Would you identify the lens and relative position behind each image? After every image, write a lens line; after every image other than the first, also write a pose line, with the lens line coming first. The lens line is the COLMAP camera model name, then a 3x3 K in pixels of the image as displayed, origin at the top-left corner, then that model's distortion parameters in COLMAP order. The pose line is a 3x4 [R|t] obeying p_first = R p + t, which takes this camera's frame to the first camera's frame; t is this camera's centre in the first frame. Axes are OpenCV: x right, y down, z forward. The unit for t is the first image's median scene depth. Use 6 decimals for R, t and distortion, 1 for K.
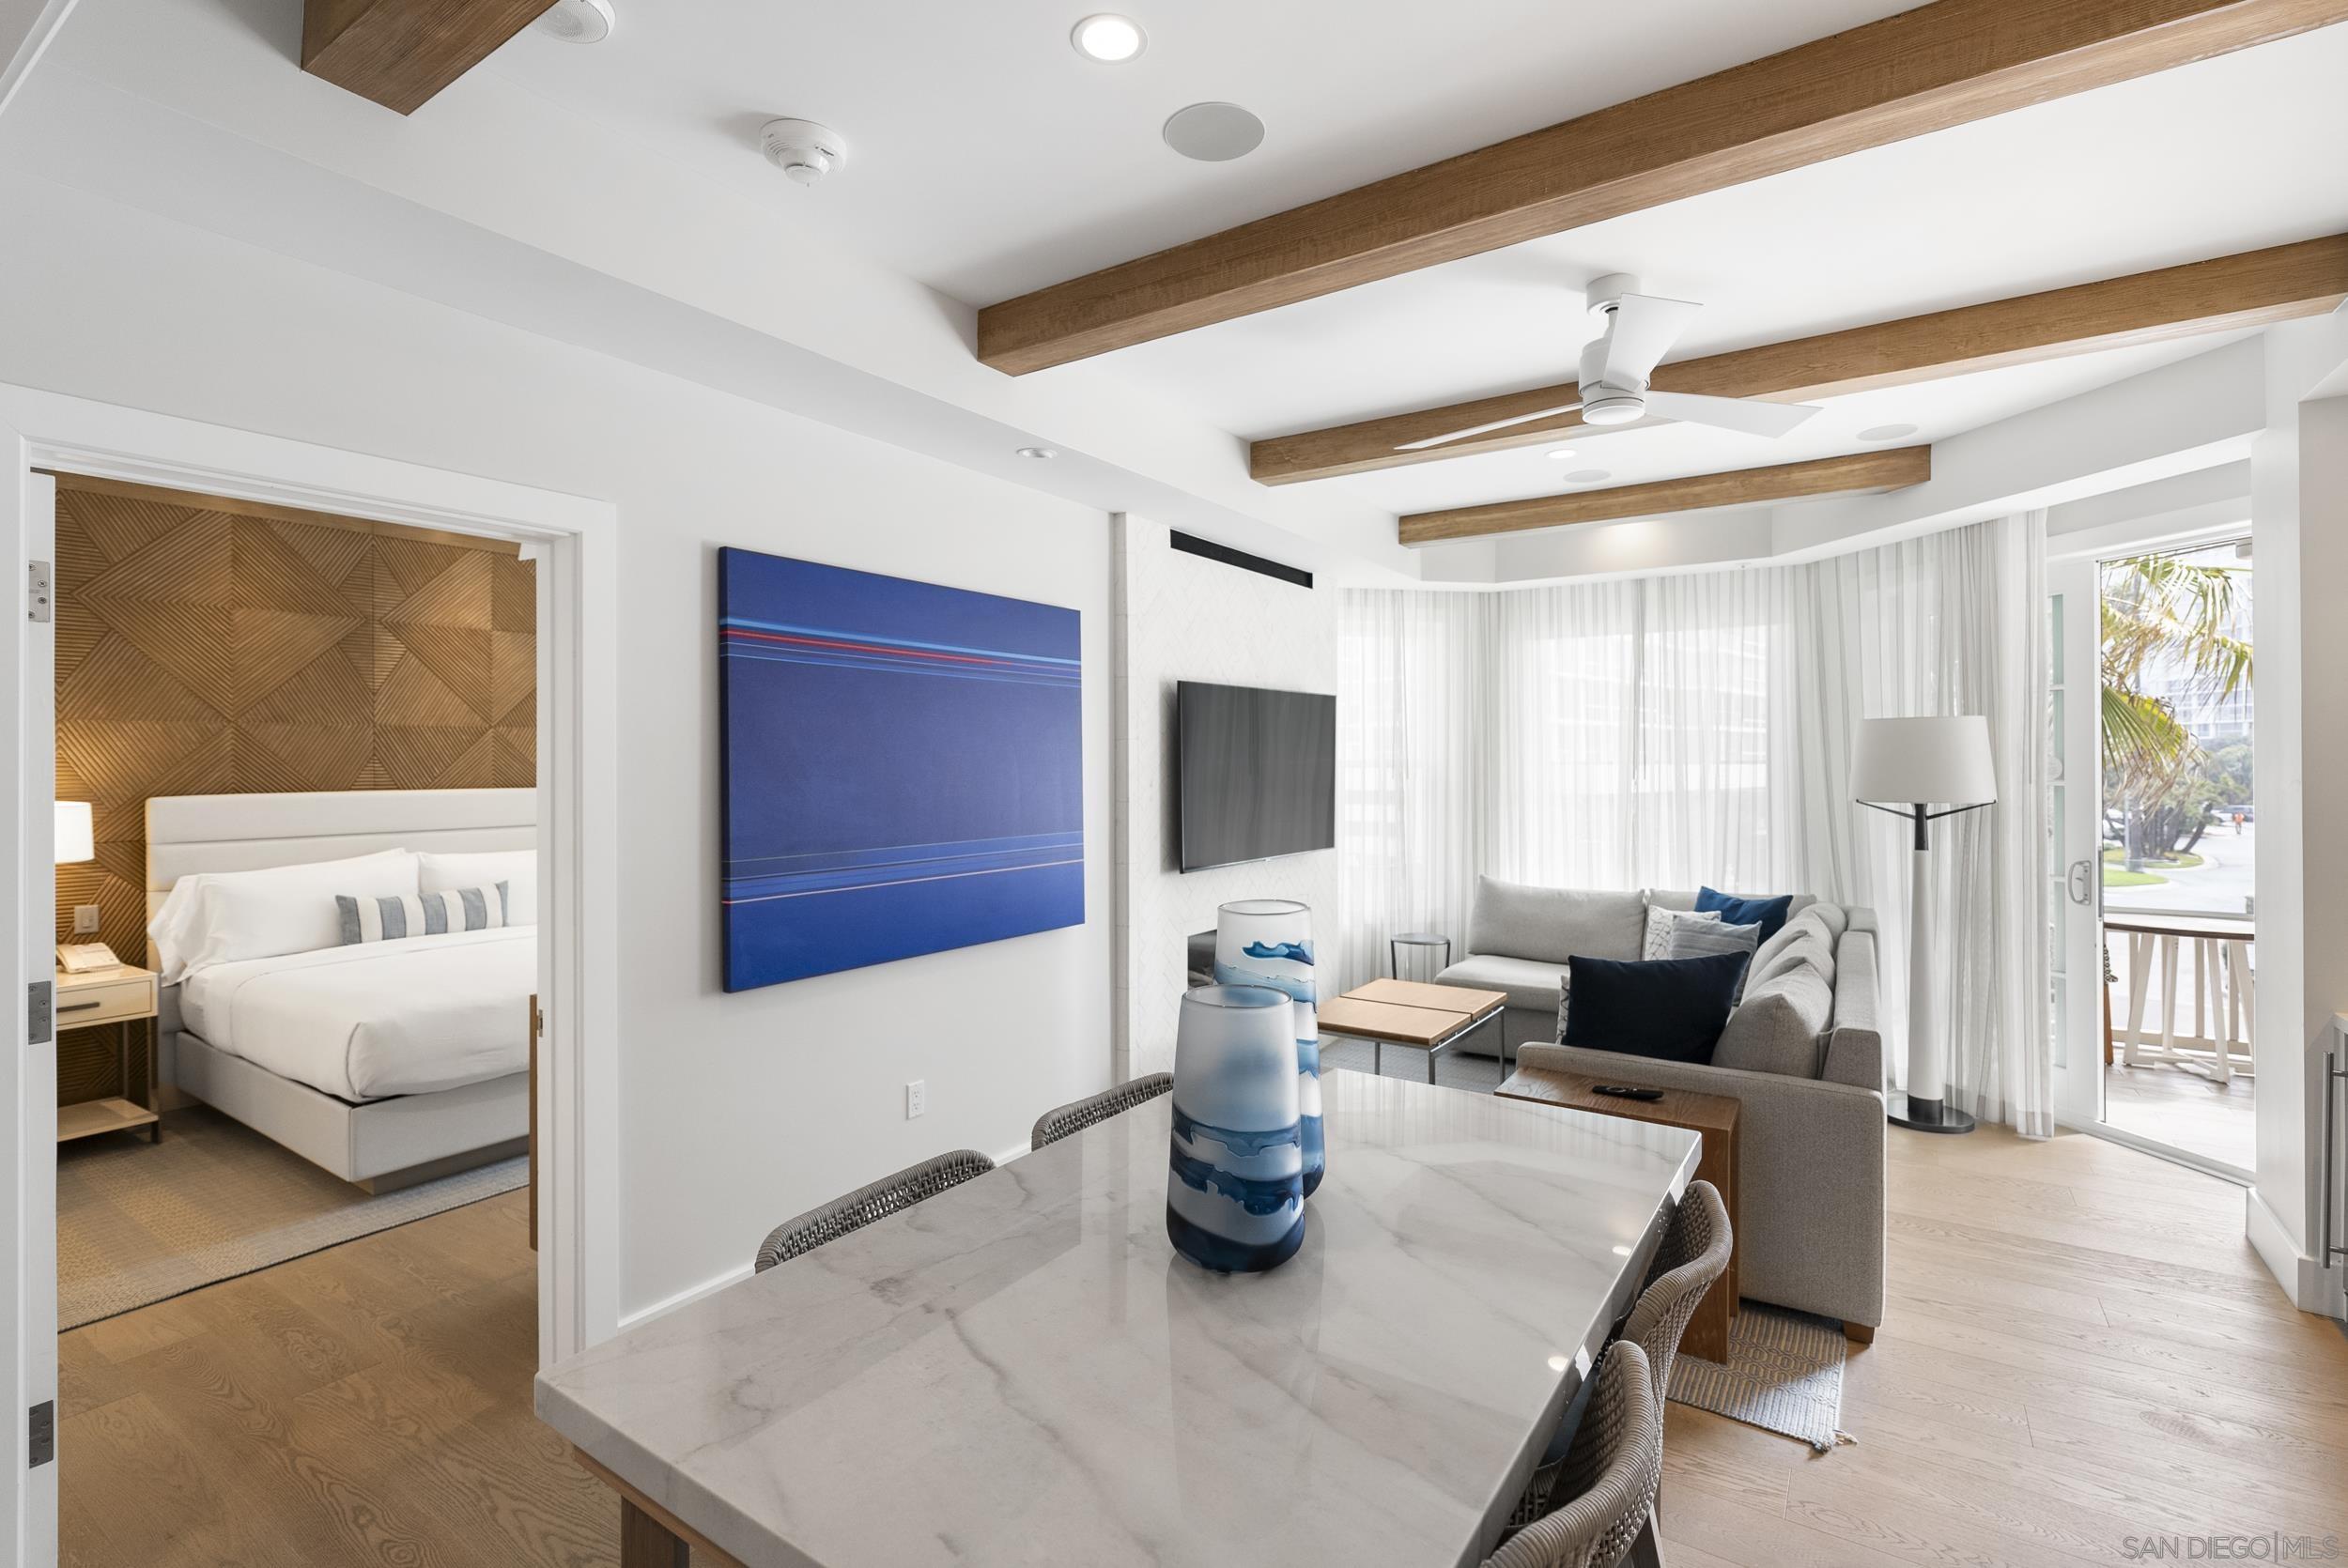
lens RADIAL K [[1071.1, 0, 1179.6], [0, 1071.1, 763.7], [0, 0, 1]] dist [-0.008078, 0.001675]
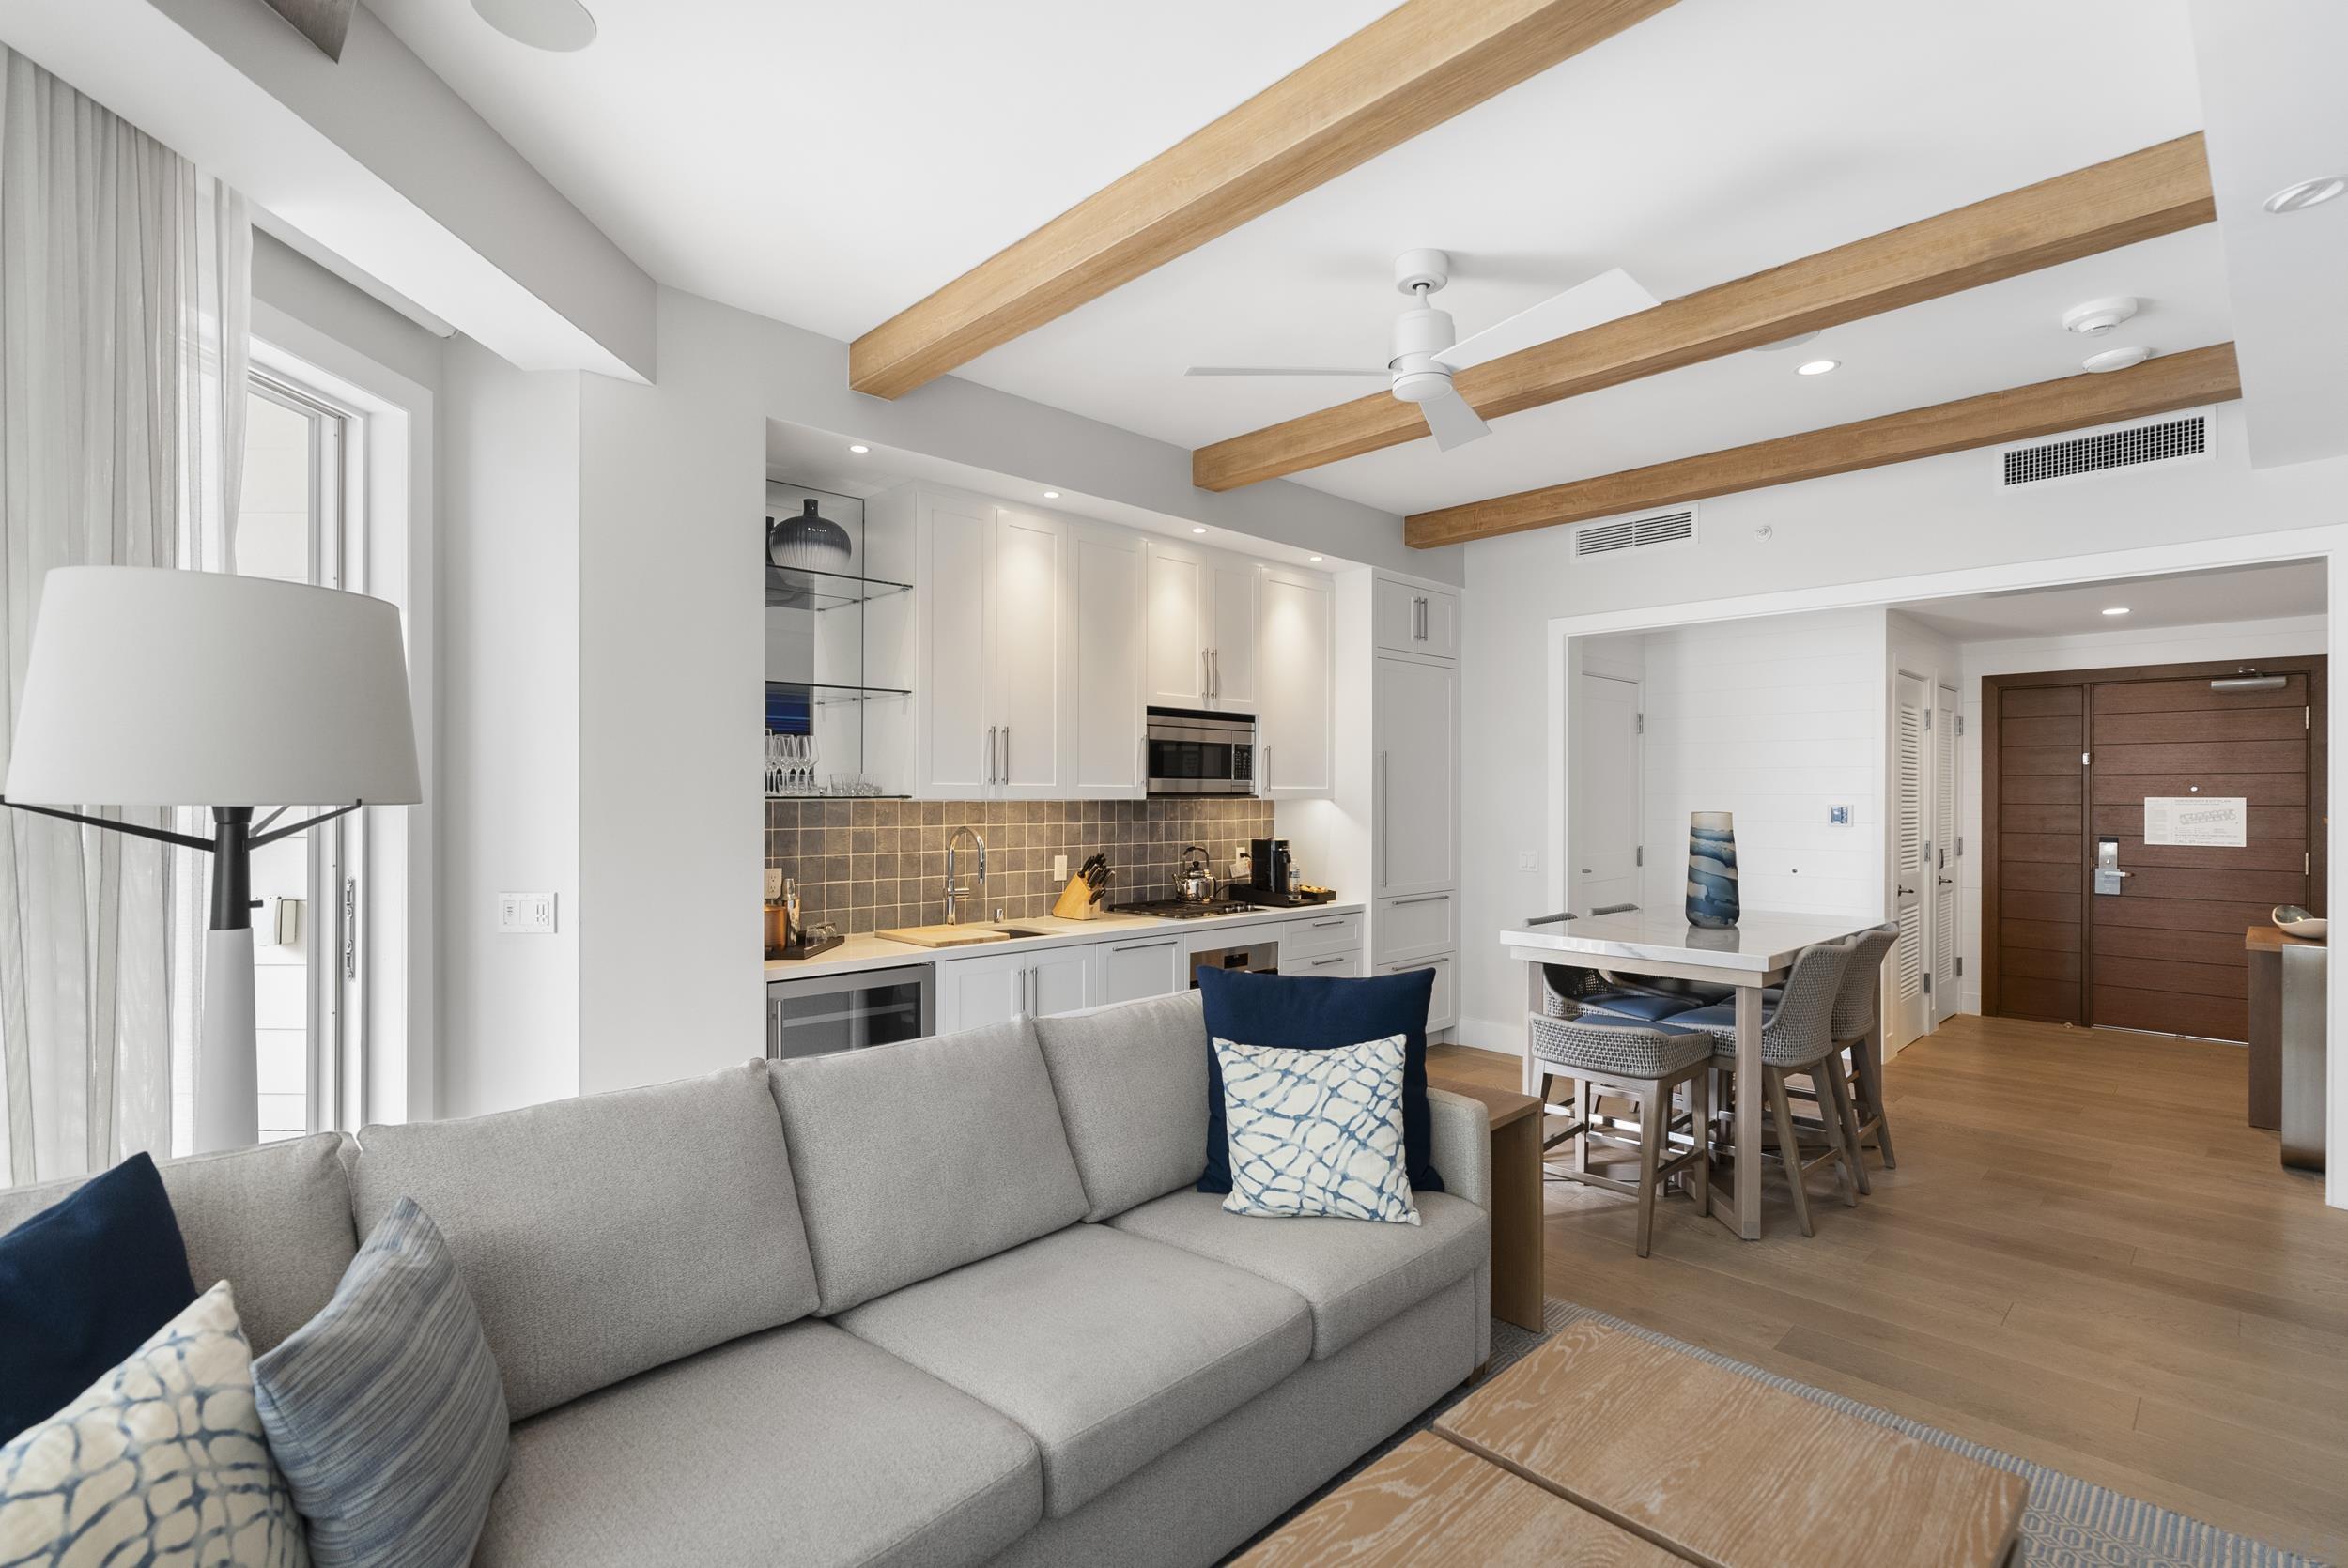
lens RADIAL K [[1071.1, 0, 1138.6], [0, 1071.1, 784.6], [0, 0, 1]] dist [-0.008078, 0.001675]
pose [[-0.973348, 0.000825, 0.229330, 0.256753], [-0.001035, 0.999968, -0.007990, 0.028812], [-0.229329, -0.008015, -0.973316, 1.181723]]
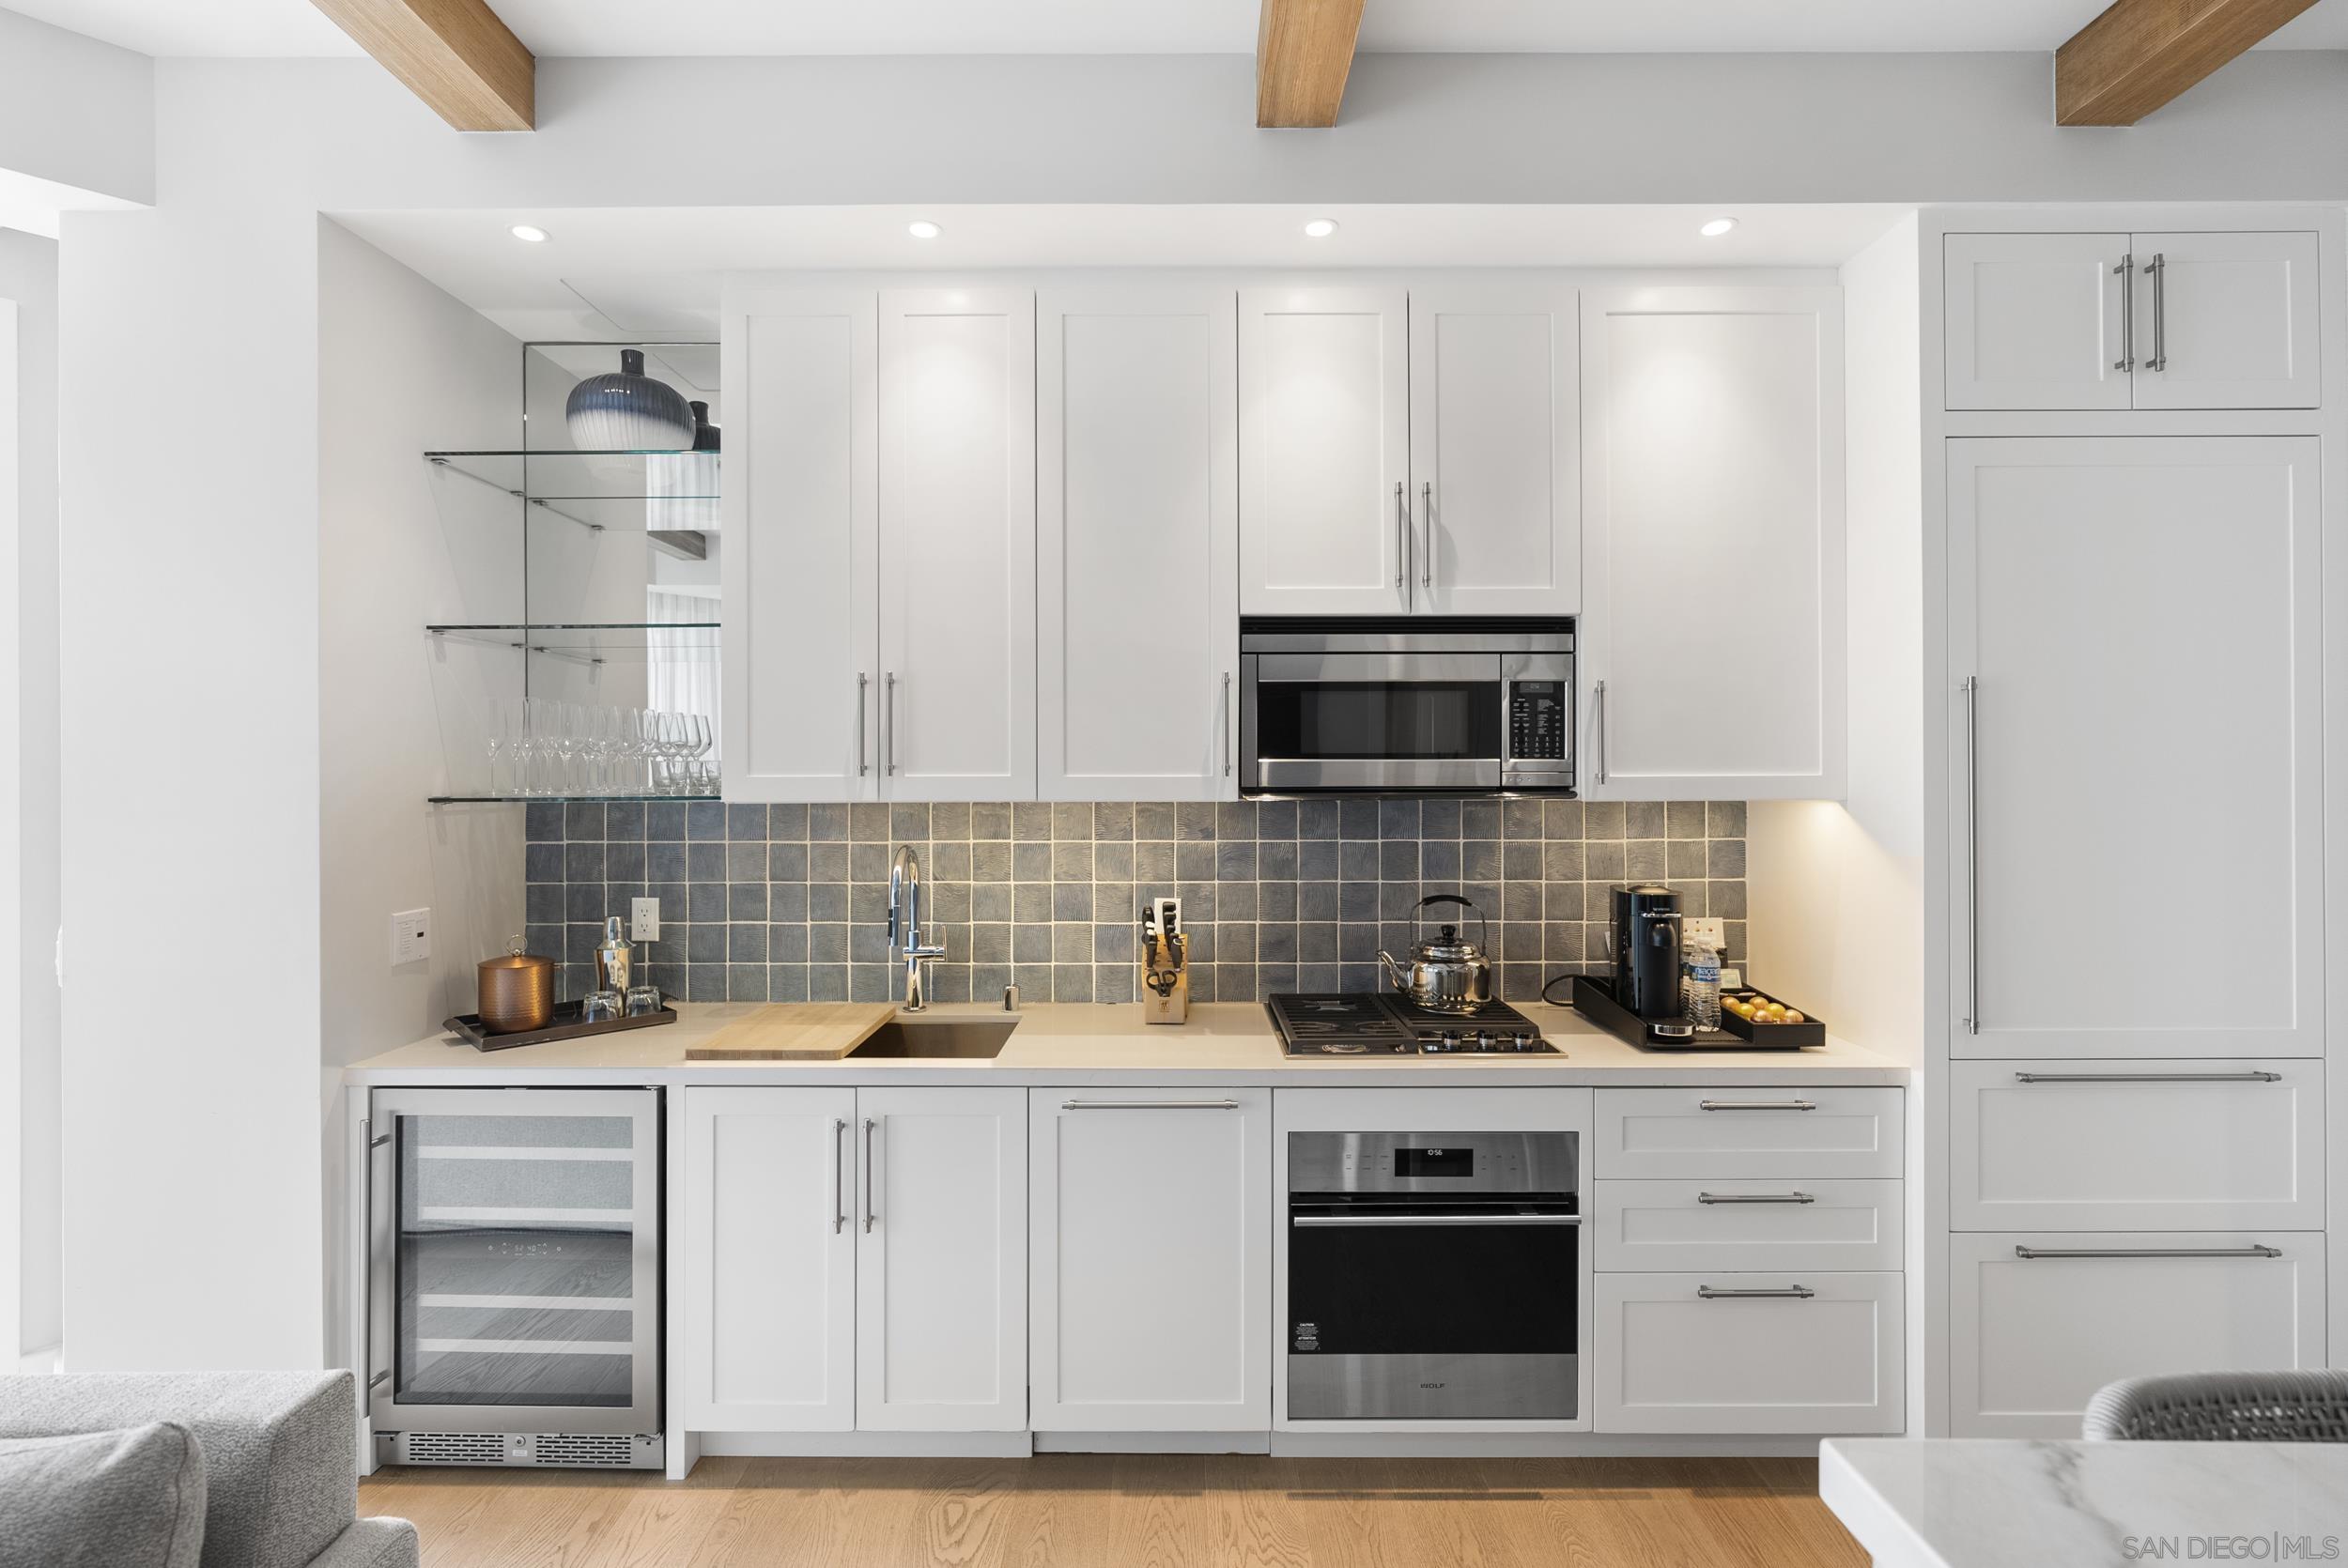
lens RADIAL K [[1071.1, 0, 1173.6], [0, 1071.1, 769.0], [0, 0, 1]] dist [-0.008078, 0.001675]
pose [[-0.558723, 0.006861, 0.829326, 0.091353], [0.003861, 0.999976, -0.005672, 0.022568], [-0.829346, 0.000033, -0.558736, 0.552233]]
